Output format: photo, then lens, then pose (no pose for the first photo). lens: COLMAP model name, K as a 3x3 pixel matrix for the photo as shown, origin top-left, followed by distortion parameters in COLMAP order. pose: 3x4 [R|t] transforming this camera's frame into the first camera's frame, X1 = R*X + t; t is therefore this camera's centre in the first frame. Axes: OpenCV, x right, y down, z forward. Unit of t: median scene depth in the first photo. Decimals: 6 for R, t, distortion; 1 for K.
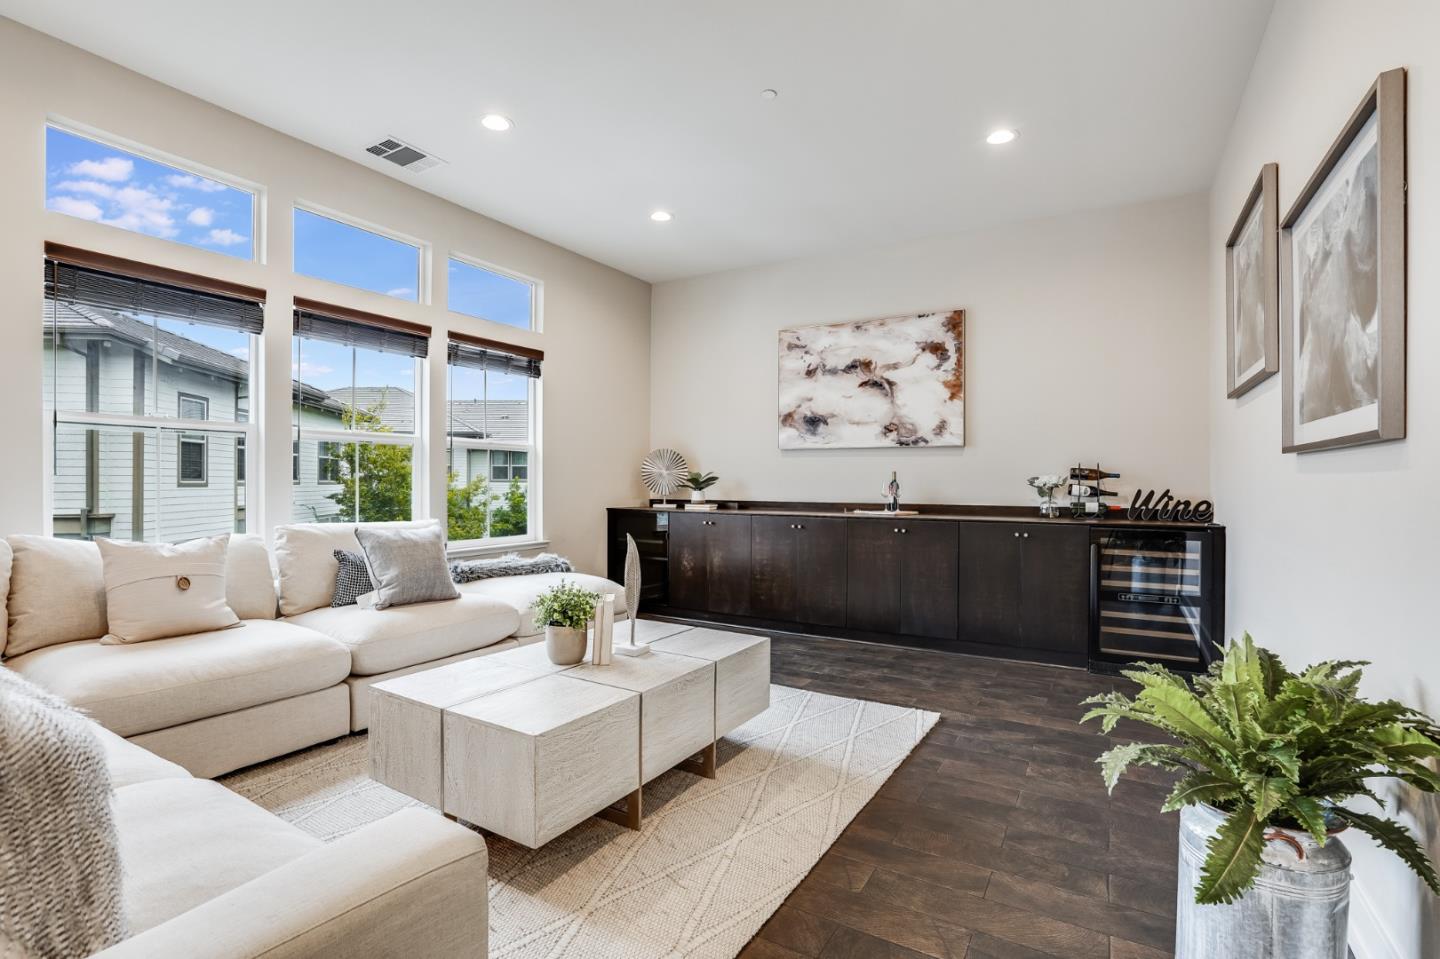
lens RADIAL K [[667.9, 0, 716.1], [0, 667.9, 481.3], [0, 0, 1]] dist [-0.054478, 0.020346]
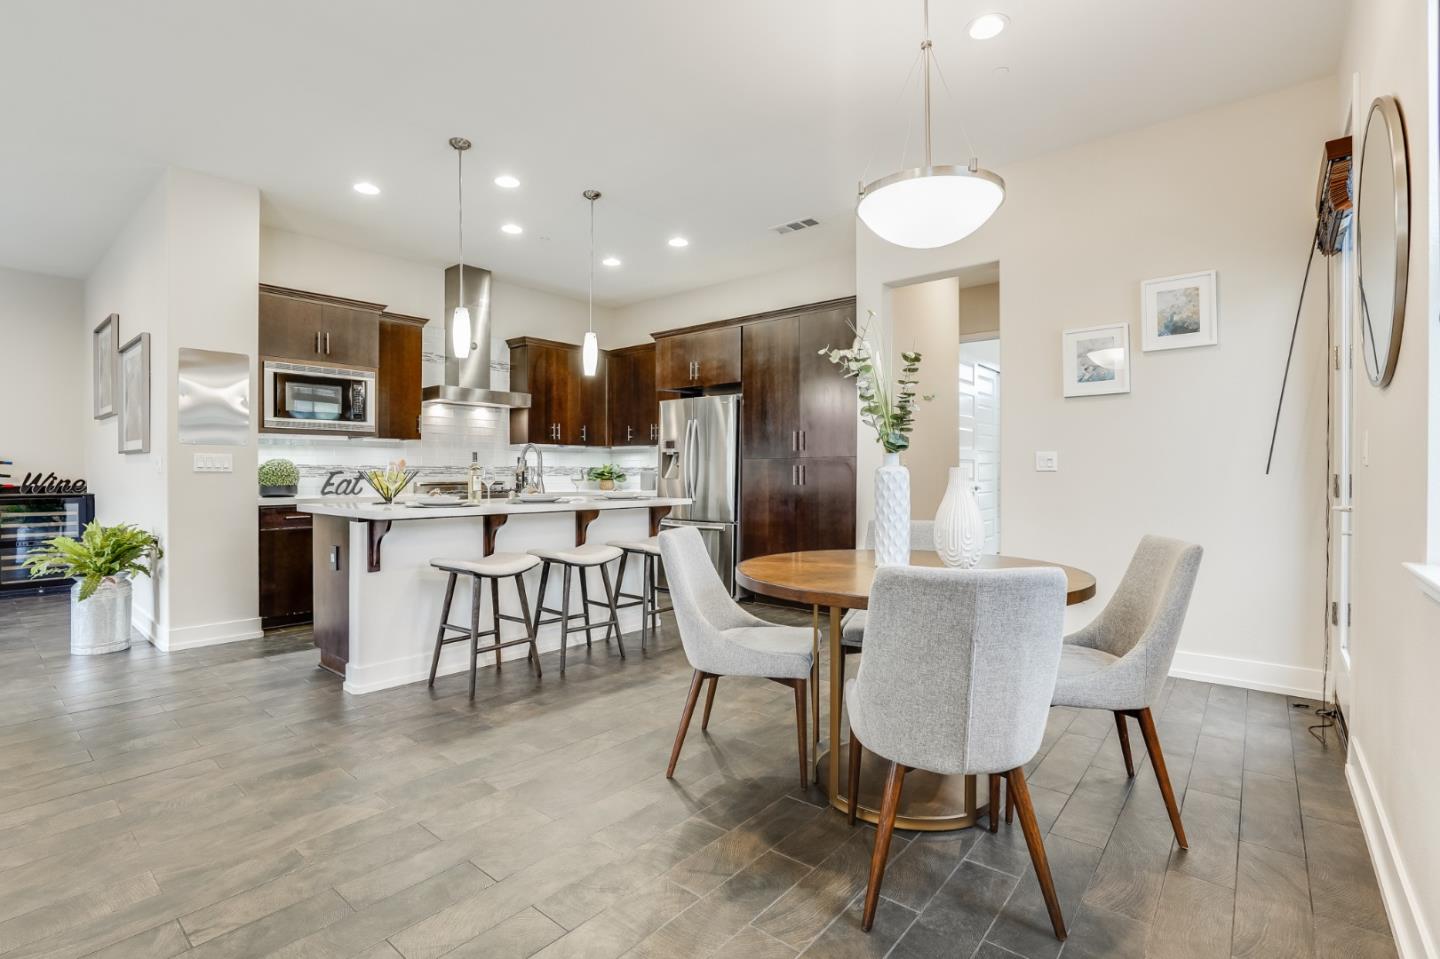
lens RADIAL K [[667.9, 0, 716.1], [0, 667.9, 481.3], [0, 0, 1]] dist [-0.054478, 0.020346]
pose [[0.154948, -0.017893, 0.987761, -0.454032], [-0.001851, 0.999829, 0.018402, 0.002121], [-0.987921, -0.004680, 0.154888, -0.622826]]
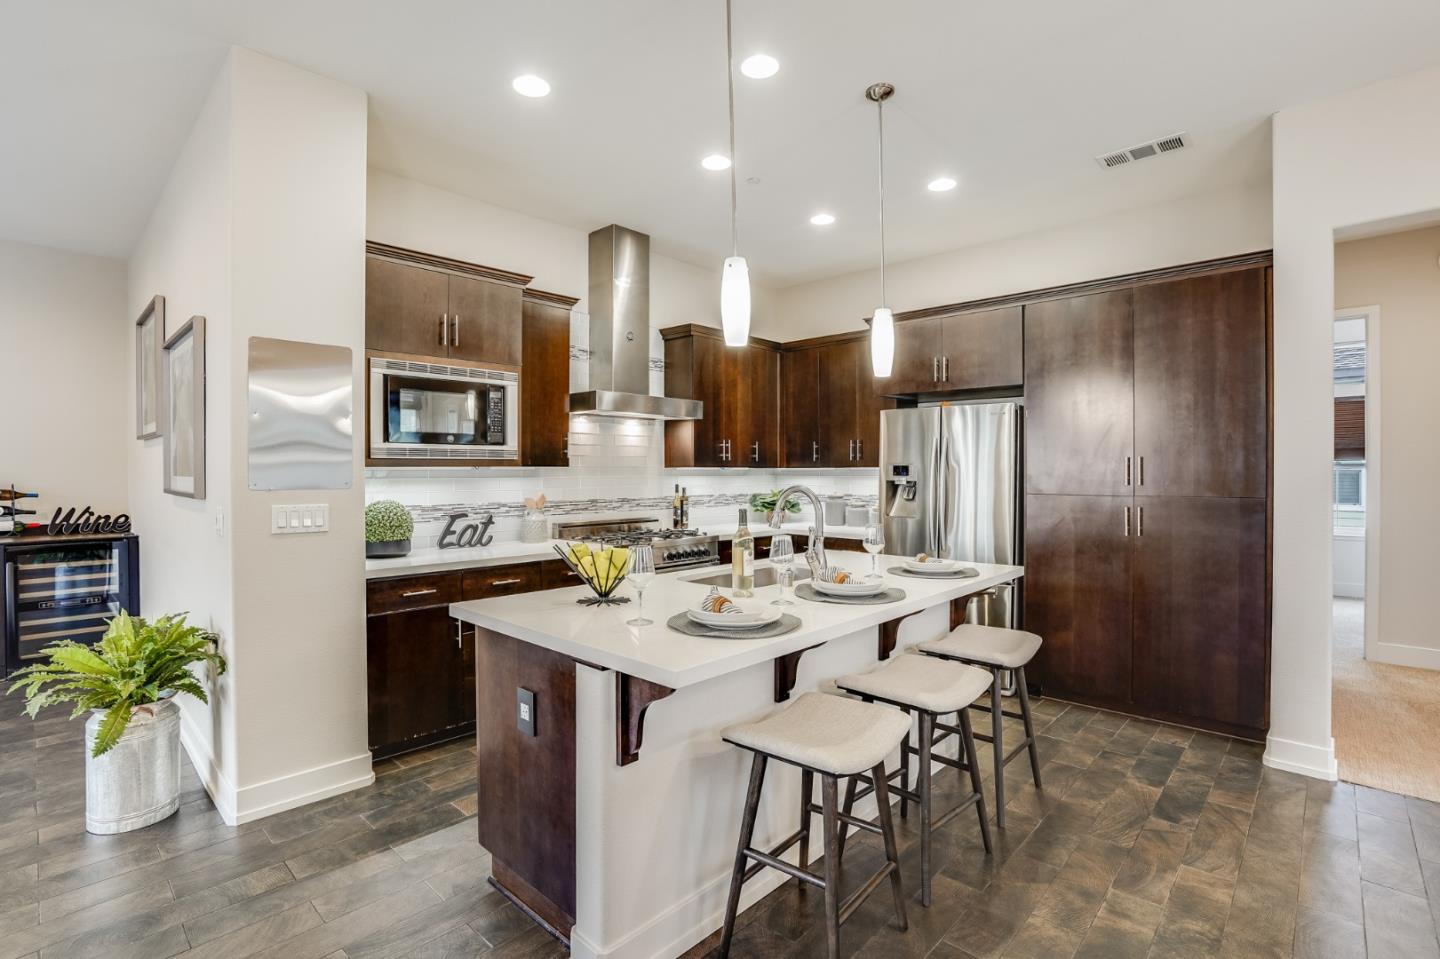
lens RADIAL K [[677.9, 0, 716.1], [0, 677.9, 480.8], [0, 0, 1]] dist [-0.055980, 0.021577]
pose [[0.217202, -0.017433, 0.975971, -0.176791], [-0.000290, 0.999839, 0.017924, -0.046146], [-0.976127, -0.004176, 0.217162, -0.296450]]
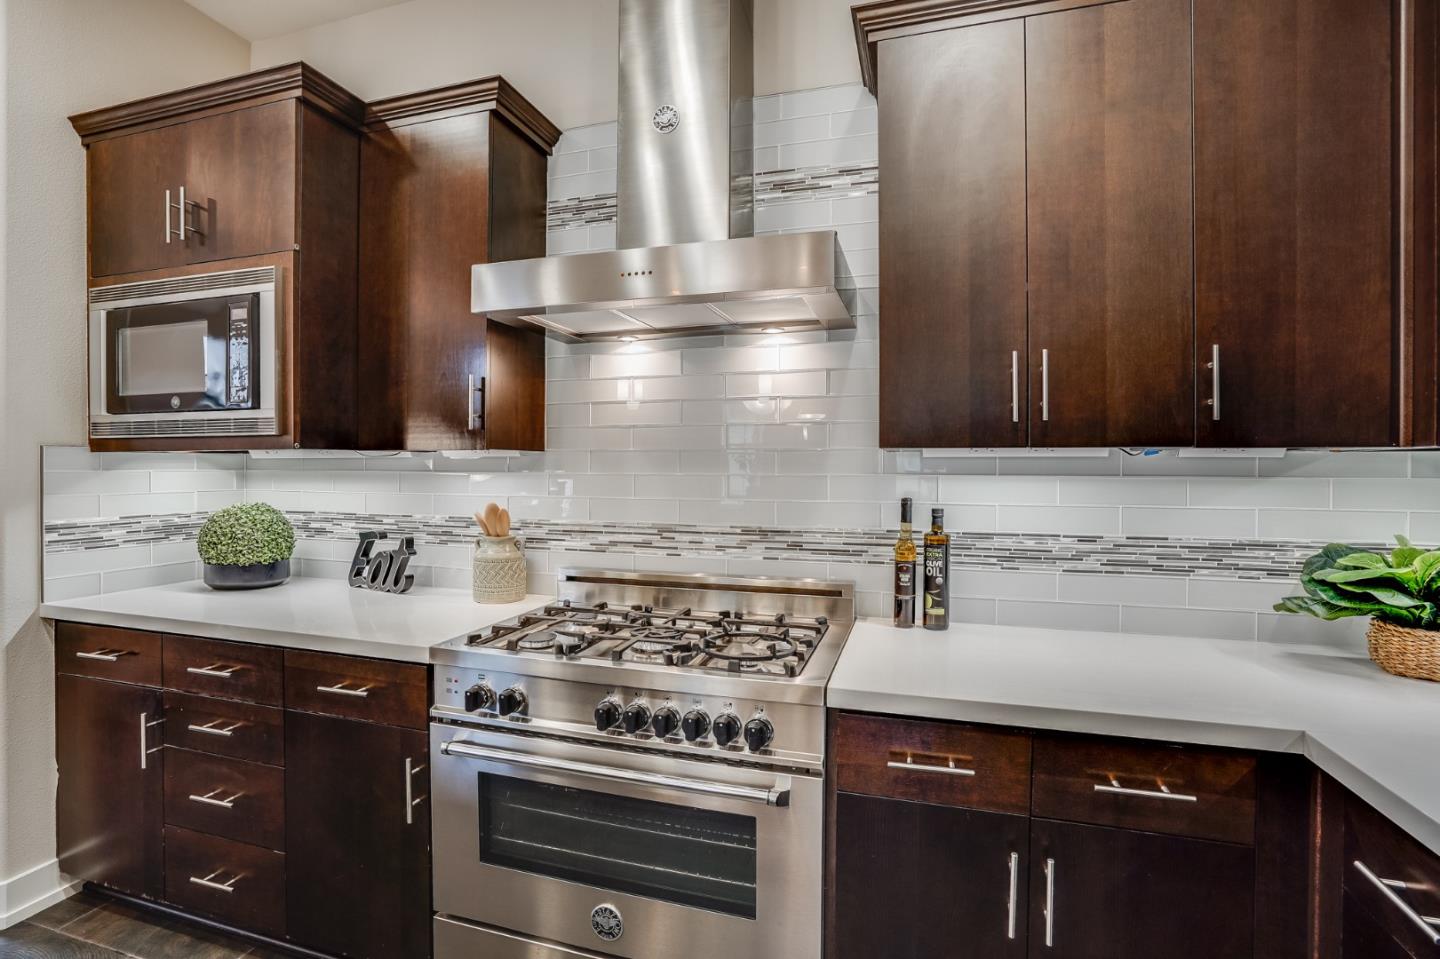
lens RADIAL K [[673.2, 0, 717.7], [0, 673.2, 469.9], [0, 0, 1]] dist [-0.057758, 0.019353]
pose [[0.971018, -0.000362, 0.239006, 0.652210], [-0.001399, 0.999973, 0.007201, -0.039731], [-0.239002, -0.007327, 0.970991, -0.337073]]
